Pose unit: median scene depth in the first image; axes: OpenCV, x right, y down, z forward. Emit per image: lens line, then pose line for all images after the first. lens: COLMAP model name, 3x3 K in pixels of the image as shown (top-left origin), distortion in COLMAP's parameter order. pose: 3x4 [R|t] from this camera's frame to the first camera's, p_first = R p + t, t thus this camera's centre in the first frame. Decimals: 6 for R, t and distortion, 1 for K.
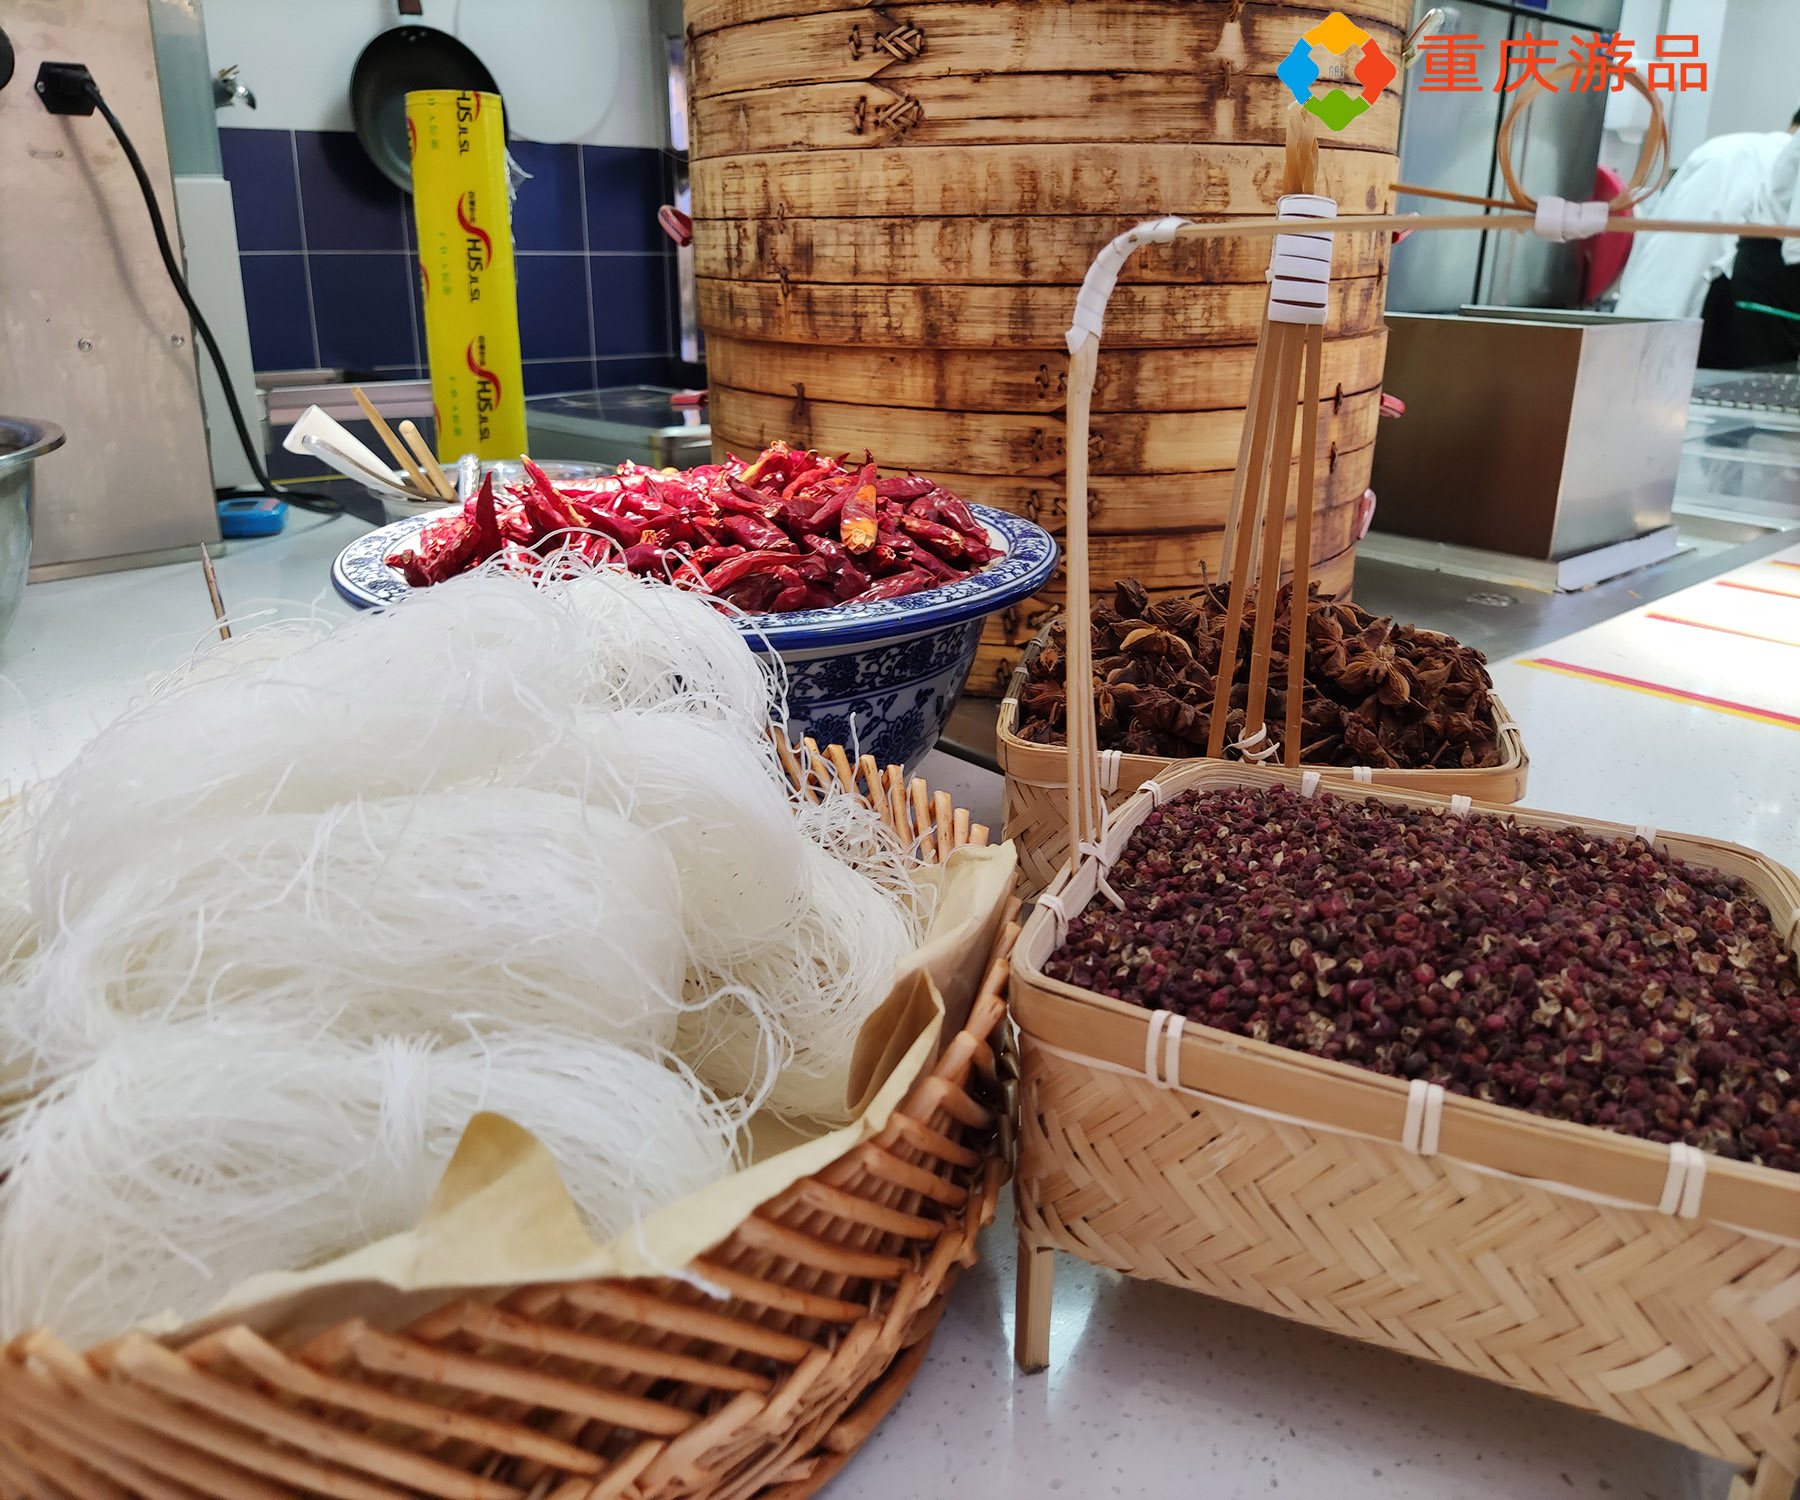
lens RADIAL K [[1460.0, 0, 909.8], [0, 1460.0, 712.3], [0, 0, 1]] dist [0.137564, -0.239525]
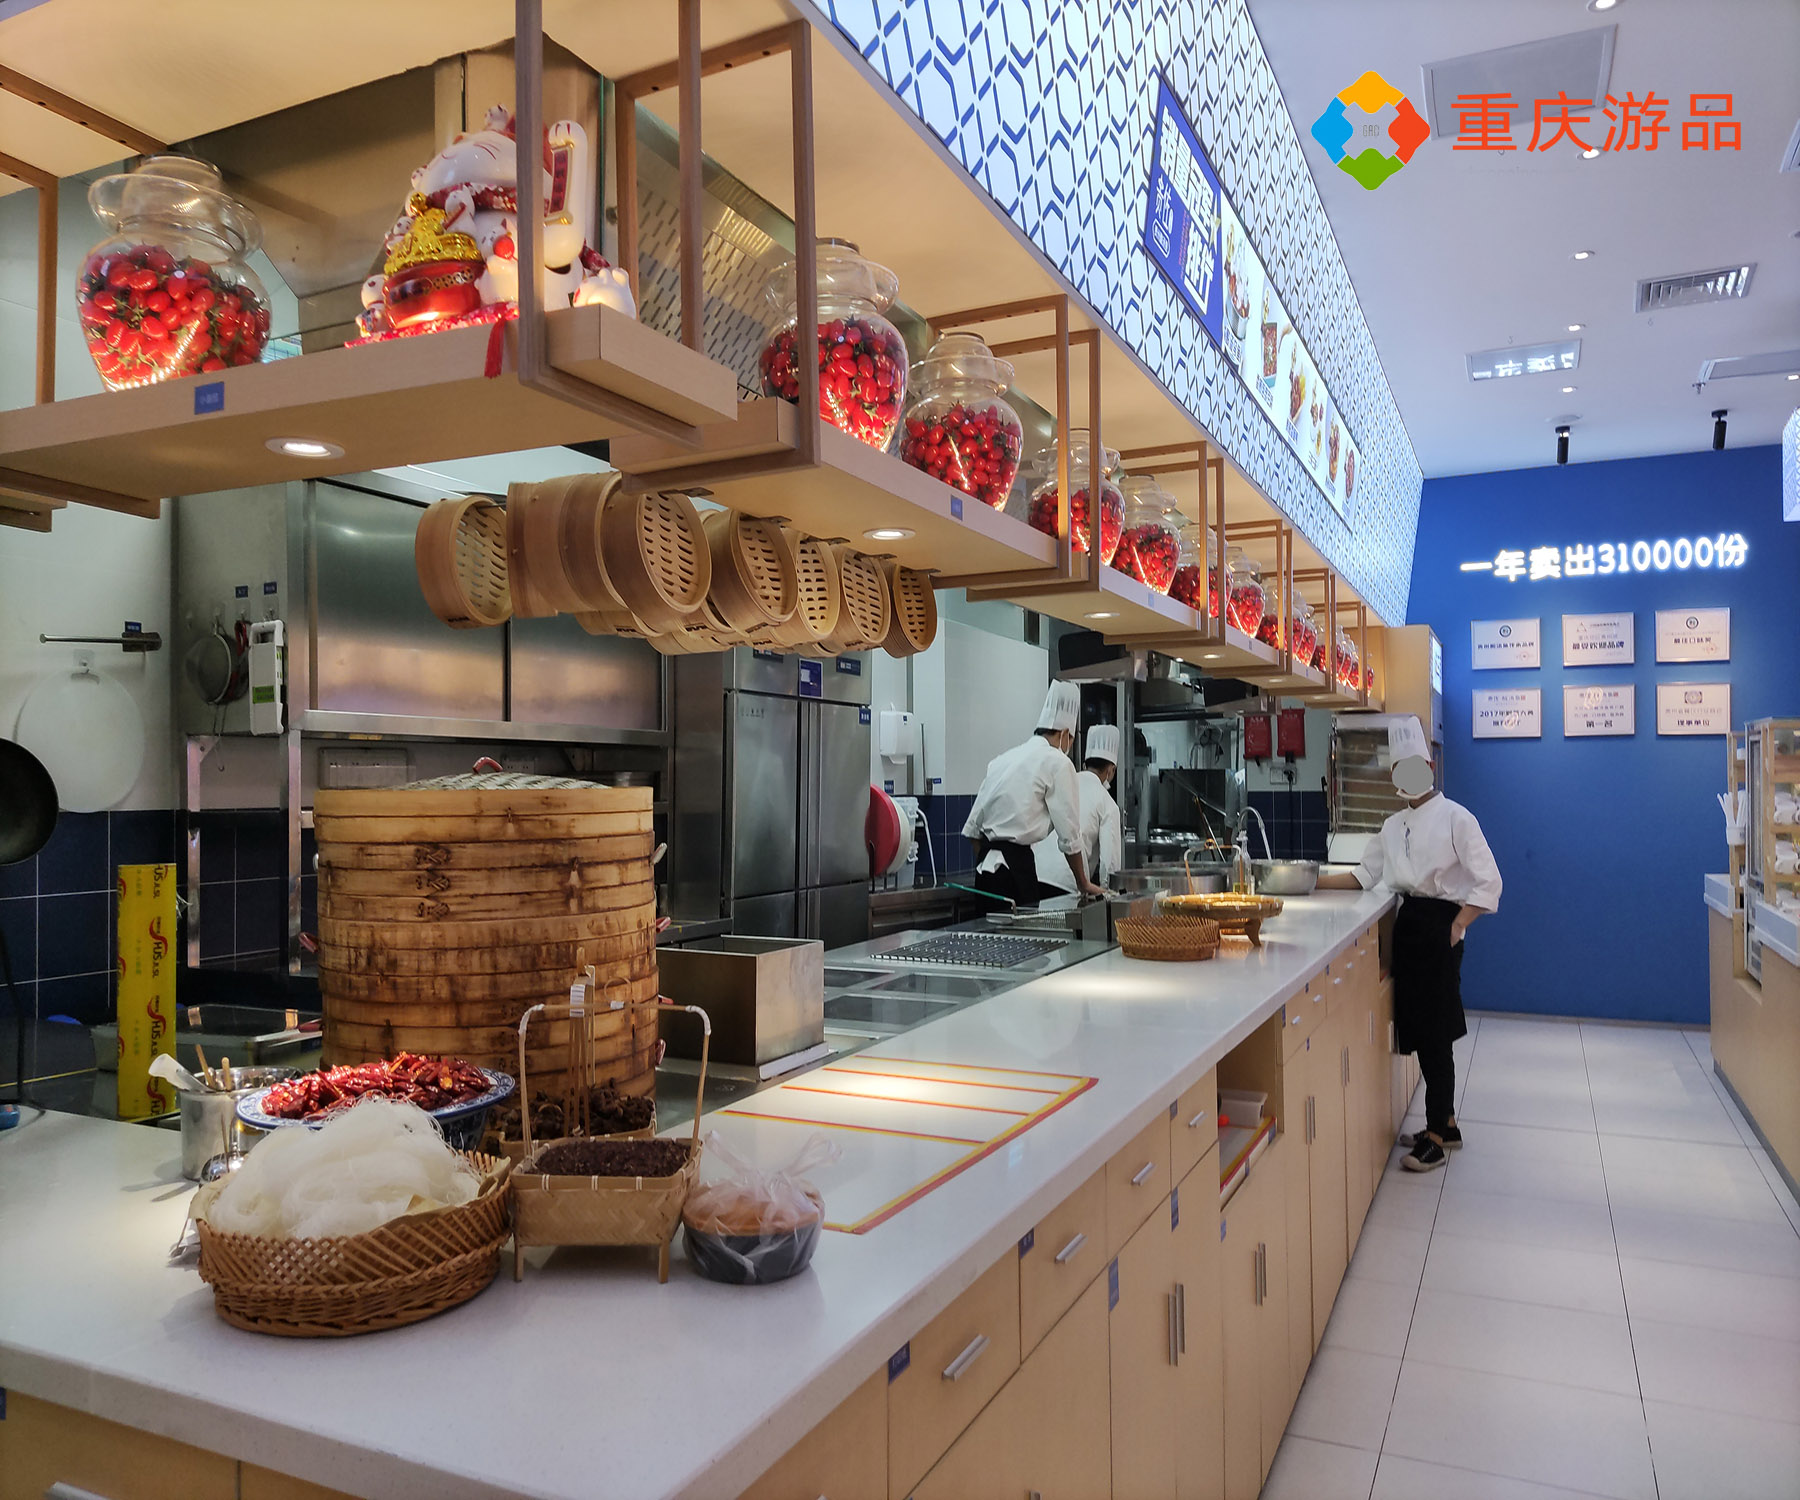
lens RADIAL K [[1460.0, 0, 909.8], [0, 1460.0, 712.3], [0, 0, 1]] dist [0.137564, -0.239525]
pose [[0.930315, -0.007909, 0.366676, -0.178107], [0.134648, 0.937320, -0.321404, 0.183992], [-0.341151, 0.348379, 0.873068, -1.529995]]
